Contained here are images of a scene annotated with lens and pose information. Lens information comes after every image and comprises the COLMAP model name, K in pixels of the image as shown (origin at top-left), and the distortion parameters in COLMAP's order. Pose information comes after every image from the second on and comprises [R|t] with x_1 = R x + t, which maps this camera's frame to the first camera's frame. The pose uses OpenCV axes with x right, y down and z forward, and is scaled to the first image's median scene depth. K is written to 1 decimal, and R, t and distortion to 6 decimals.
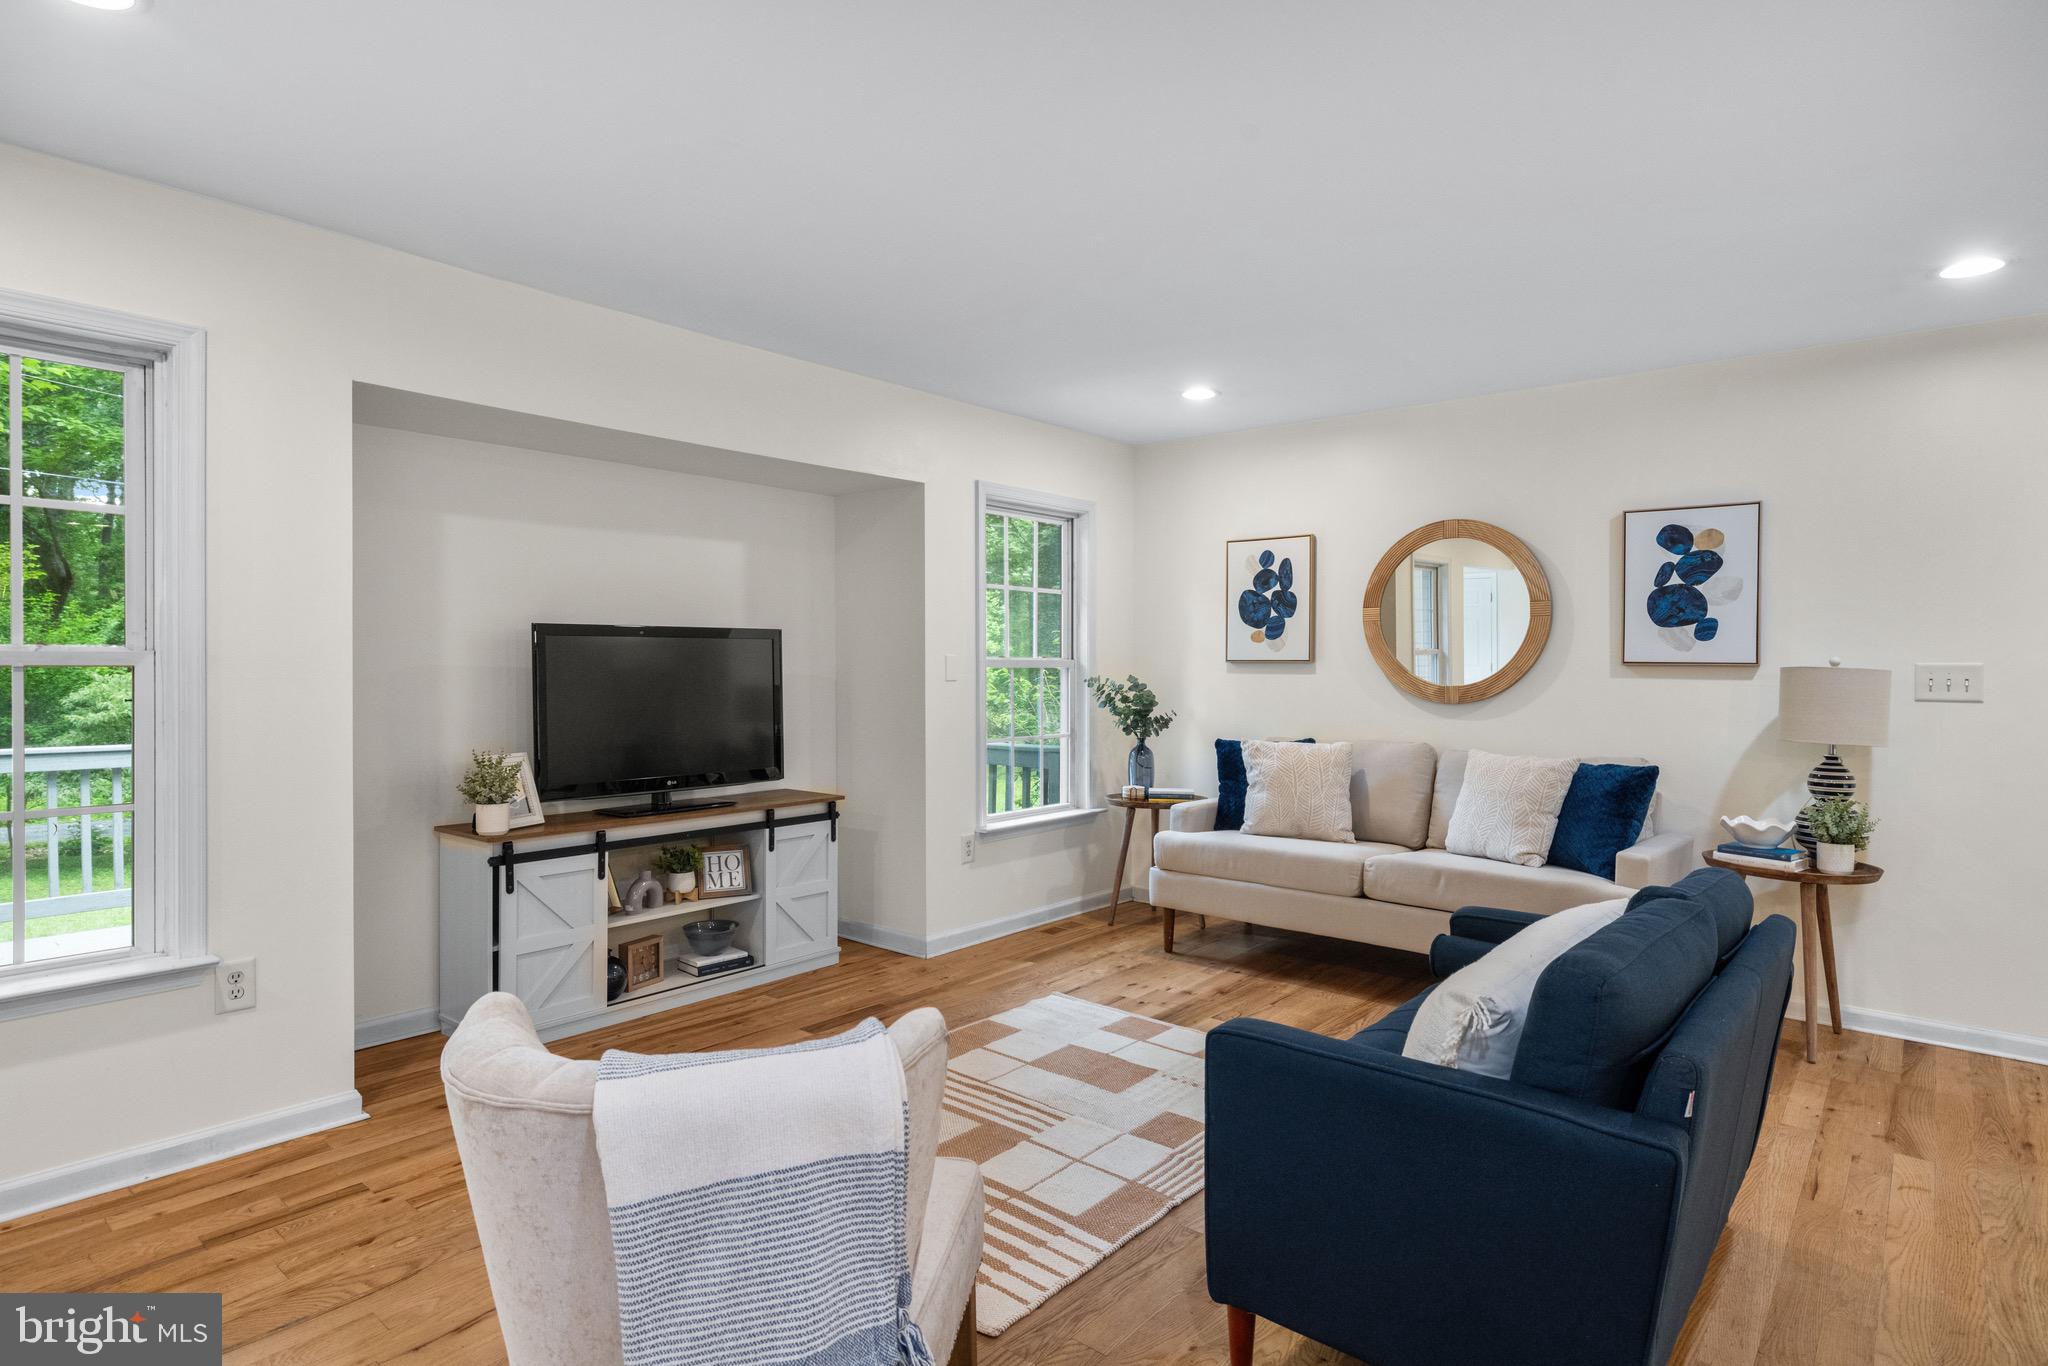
lens RADIAL K [[1081.8, 0, 1024.0], [0, 1081.8, 683.0], [0, 0, 1]] dist [-0.000111, -0.000313]
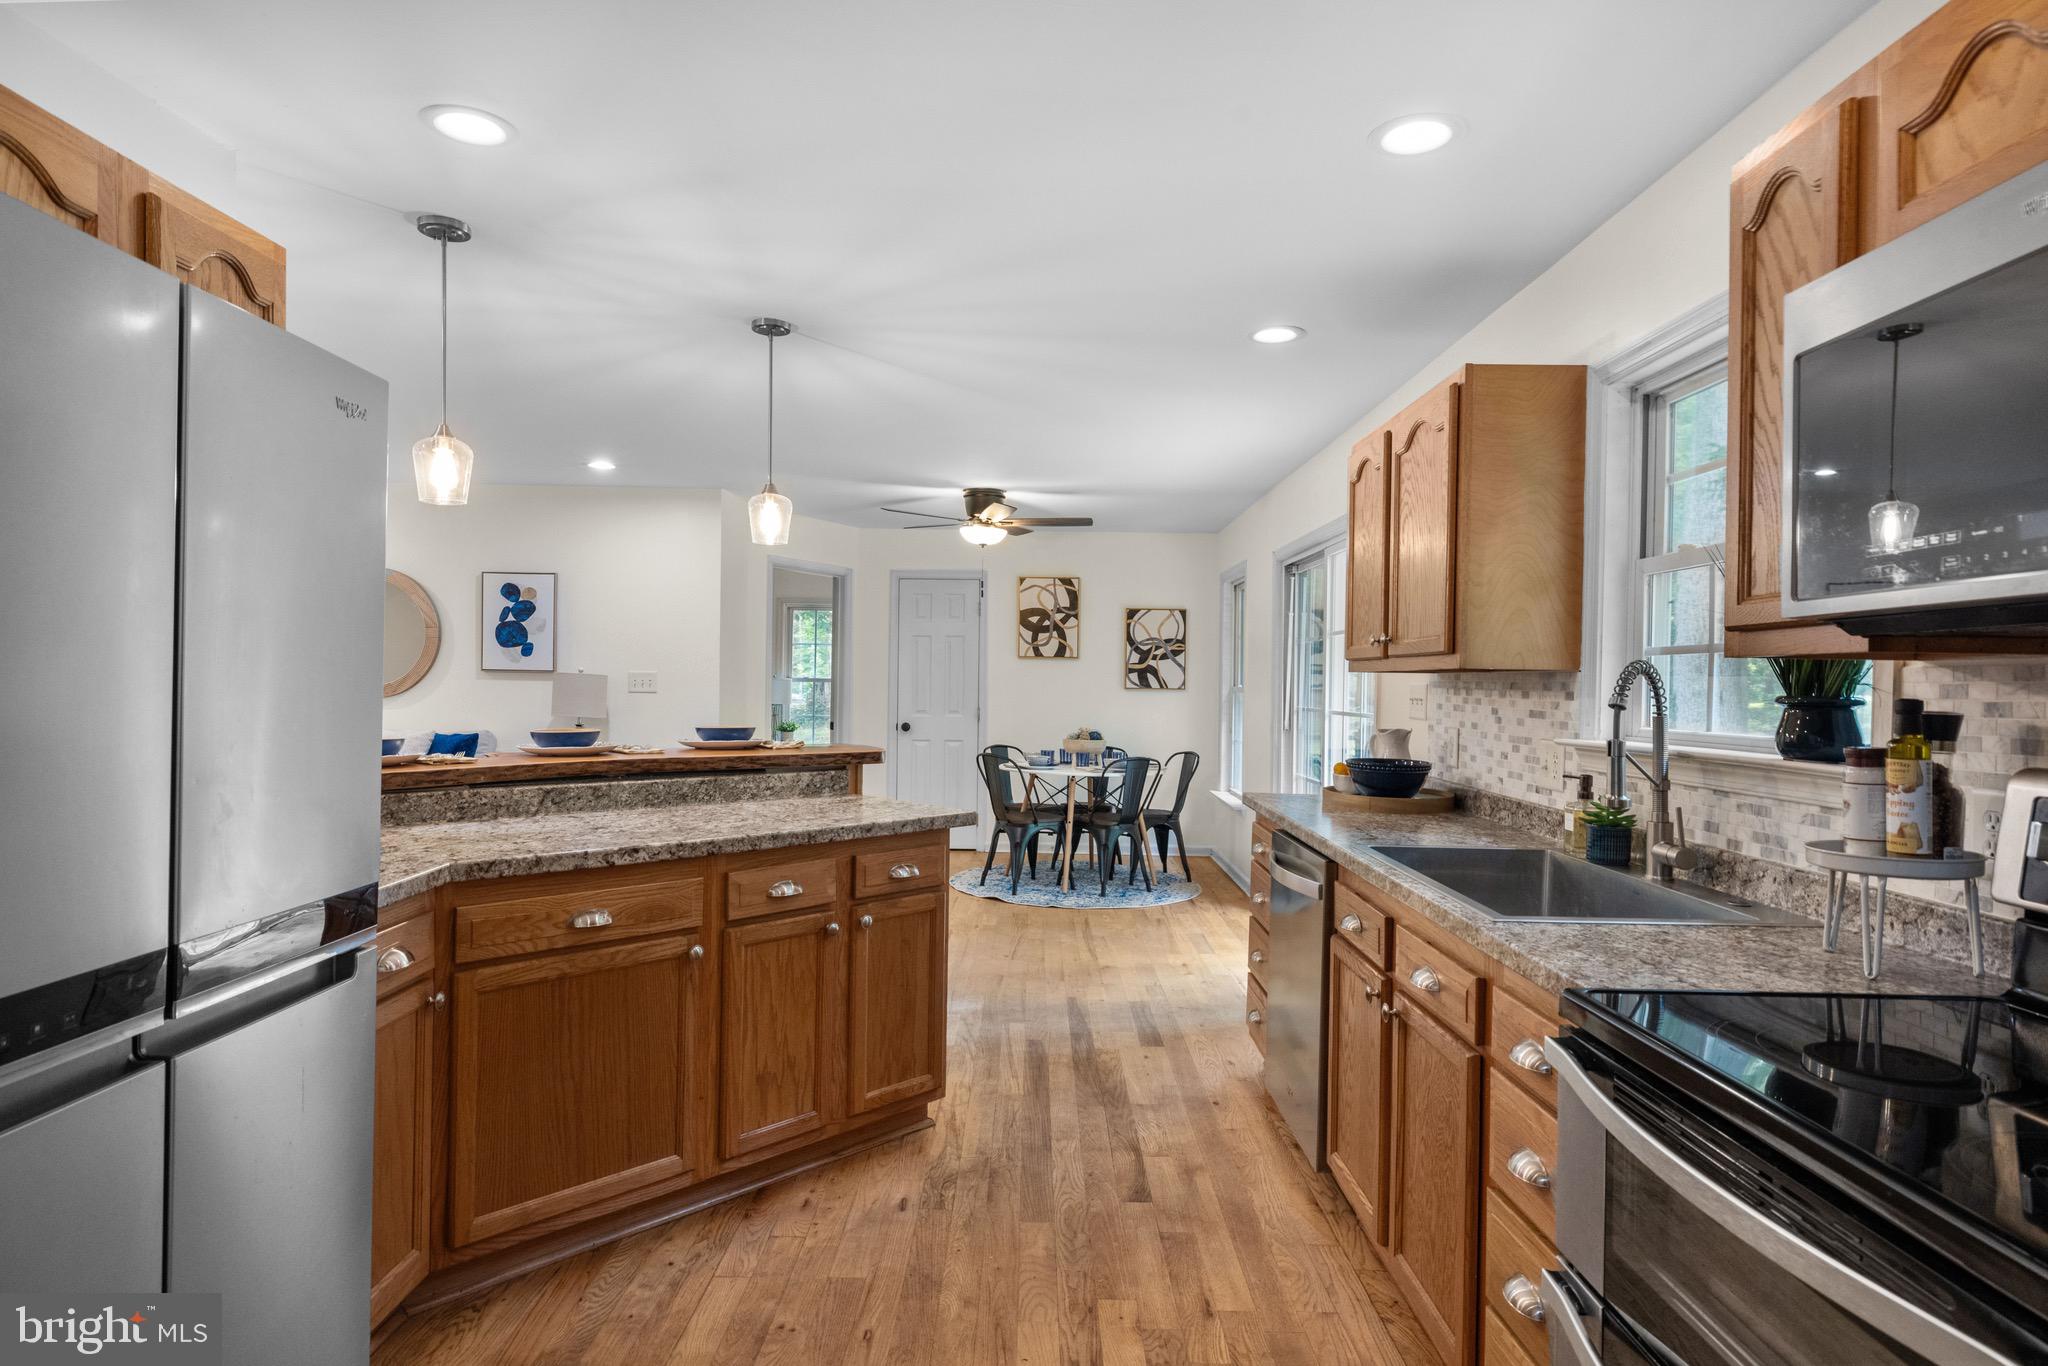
lens RADIAL K [[1081.8, 0, 1024.0], [0, 1081.8, 683.0], [0, 0, 1]] dist [-0.000111, -0.000313]
pose [[0.763685, 0.005717, 0.645564, 0.154538], [0.000815, 0.999951, -0.009819, 0.016400], [-0.645589, 0.008025, 0.763643, -0.699105]]
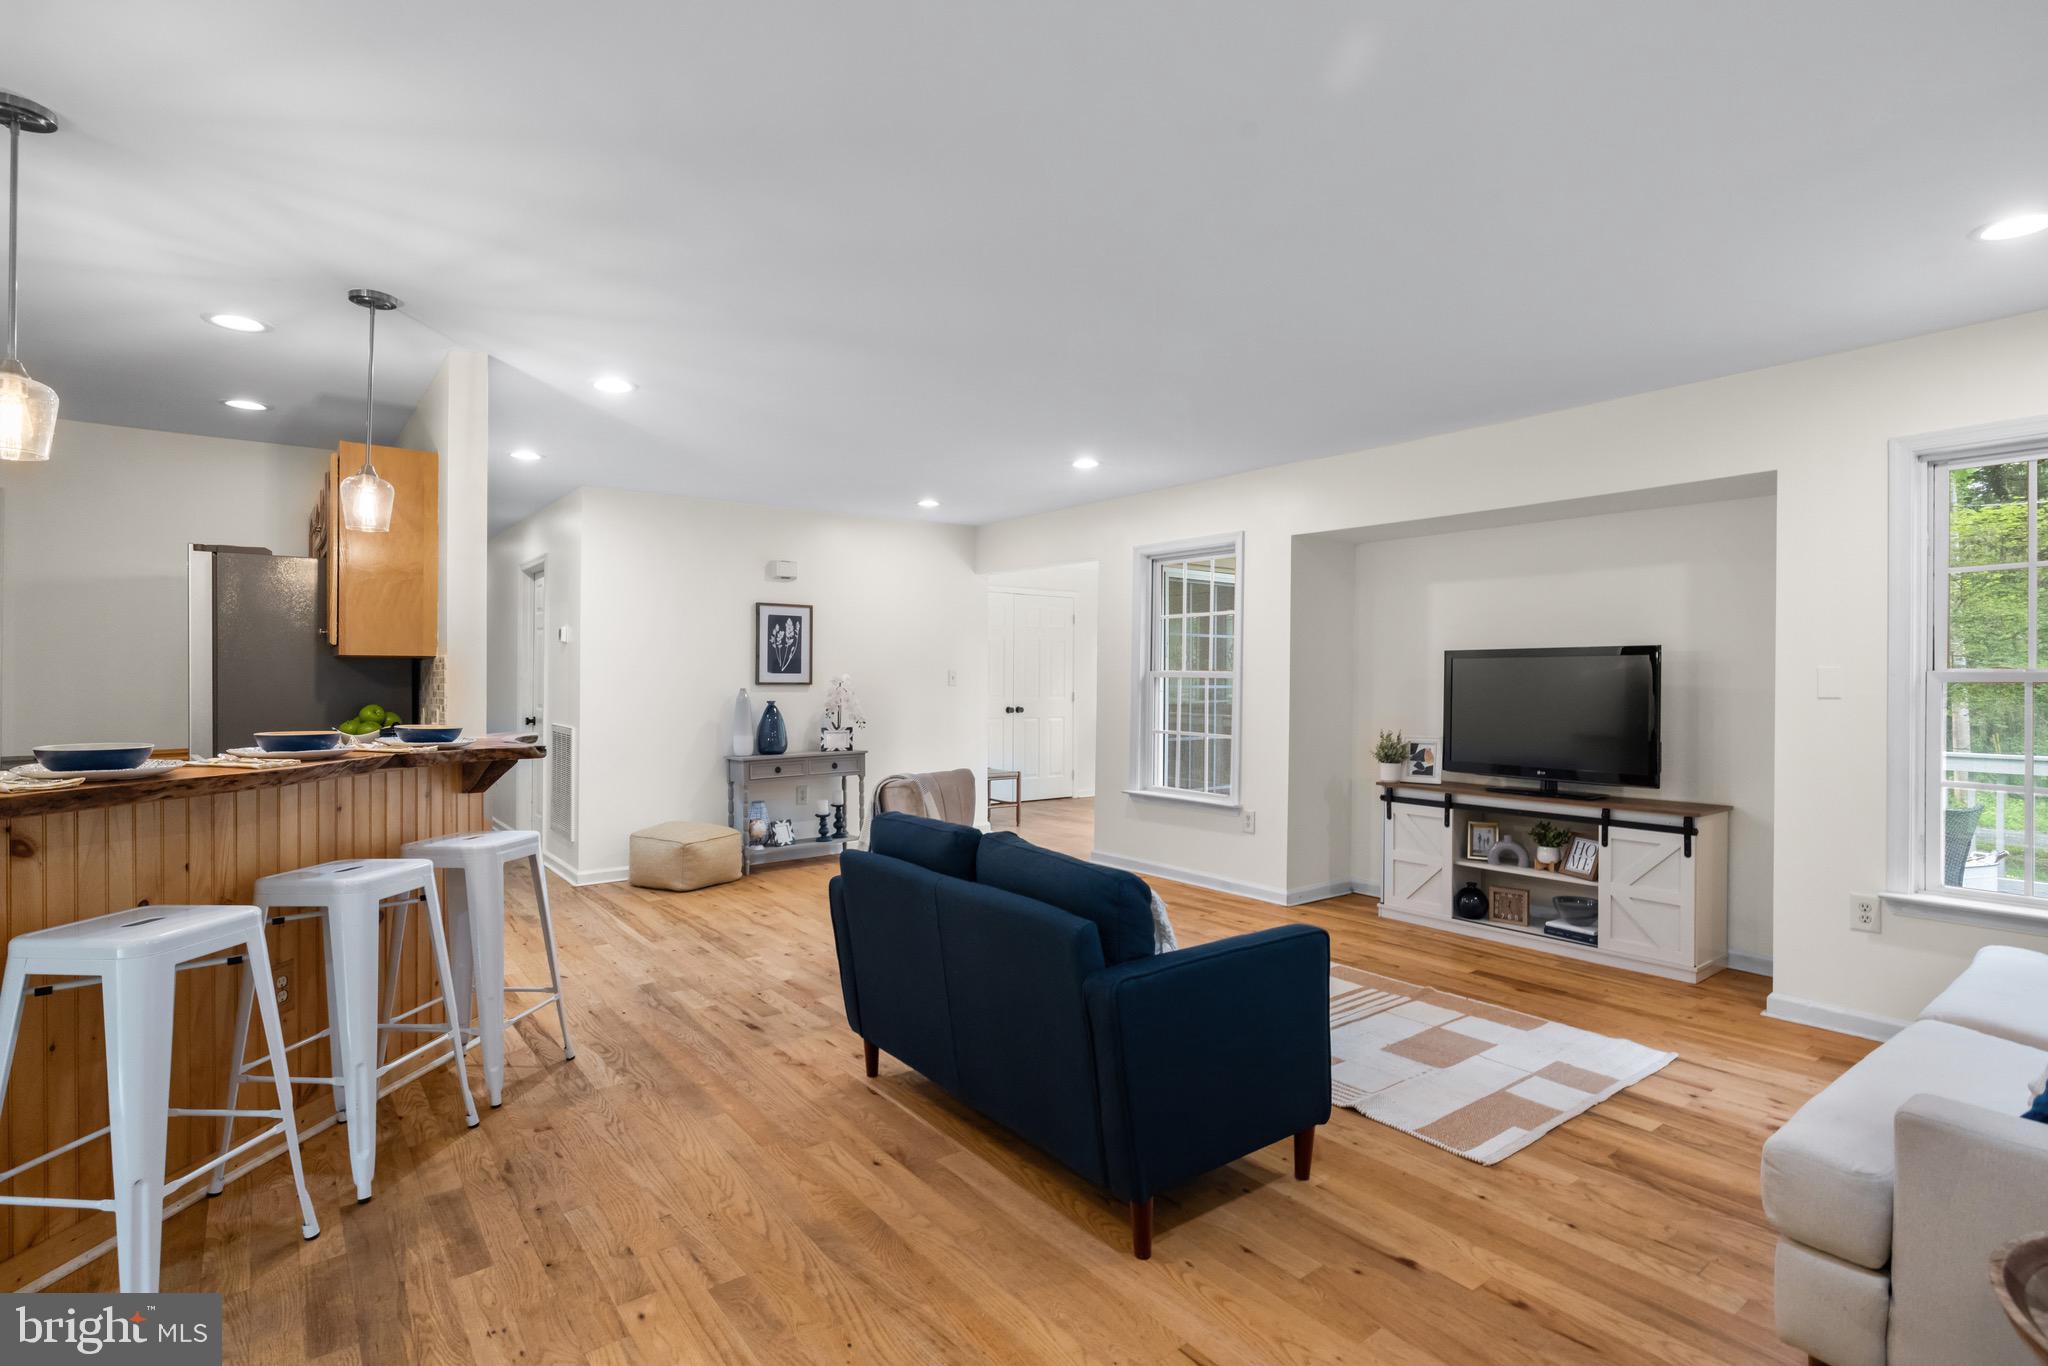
lens RADIAL K [[989.0, 0, 1024.0], [0, 989.0, 683.0], [0, 0, 1]] dist [-0.002335, 0.000265]
pose [[-0.200519, 0.001870, -0.979688, 0.909914], [-0.023267, 0.999707, 0.006670, -0.005290], [0.979414, 0.024132, -0.200416, 0.637864]]
